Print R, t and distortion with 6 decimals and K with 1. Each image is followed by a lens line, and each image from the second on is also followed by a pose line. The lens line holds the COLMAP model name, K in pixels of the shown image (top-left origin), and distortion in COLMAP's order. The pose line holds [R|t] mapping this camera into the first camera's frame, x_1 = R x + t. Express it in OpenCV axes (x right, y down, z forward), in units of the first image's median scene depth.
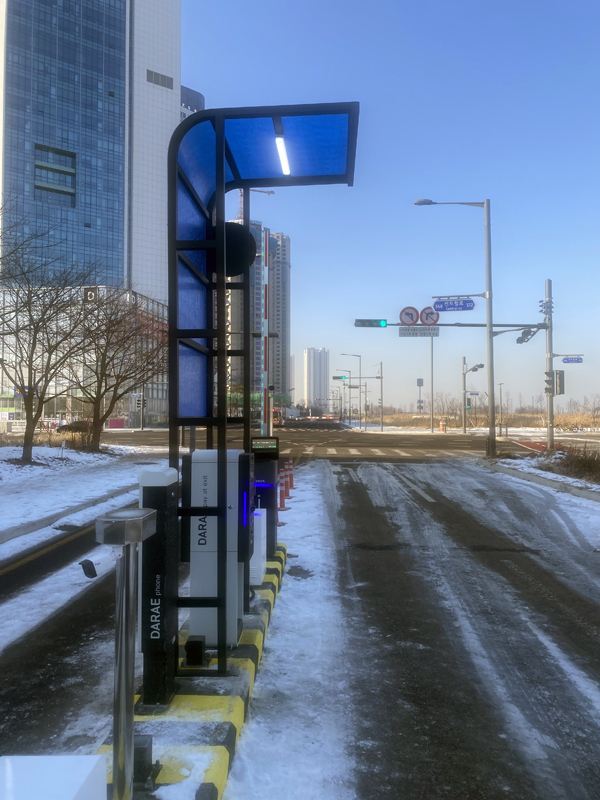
lens RADIAL K [[607.2, 0, 298.3], [0, 607.2, 398.6], [0, 0, 1]] dist [0.007319, 0.000239]
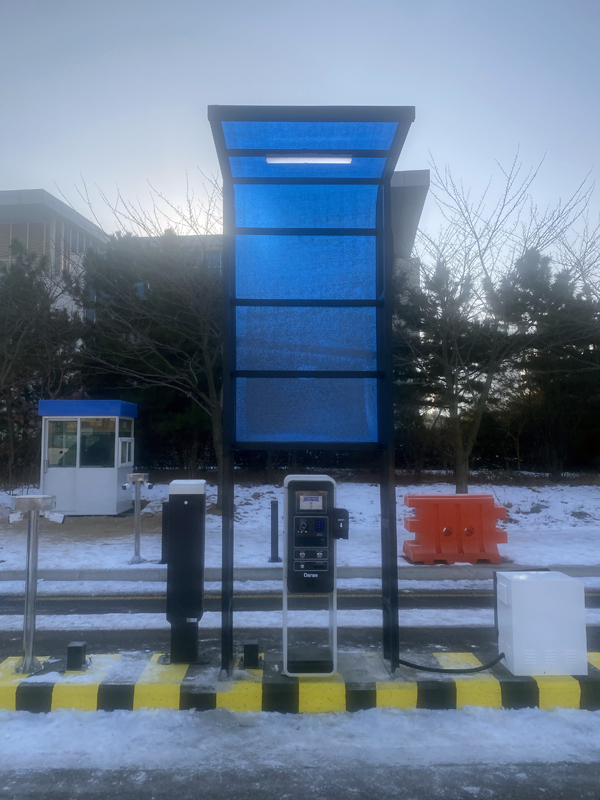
lens RADIAL K [[607.2, 0, 295.0], [0, 607.2, 402.1], [0, 0, 1]] dist [0.007319, 0.000239]
pose [[0.058544, -0.068216, -0.995951, 0.833598], [0.030428, 0.997321, -0.066521, 0.029281], [0.997821, -0.026411, 0.060463, 0.880765]]
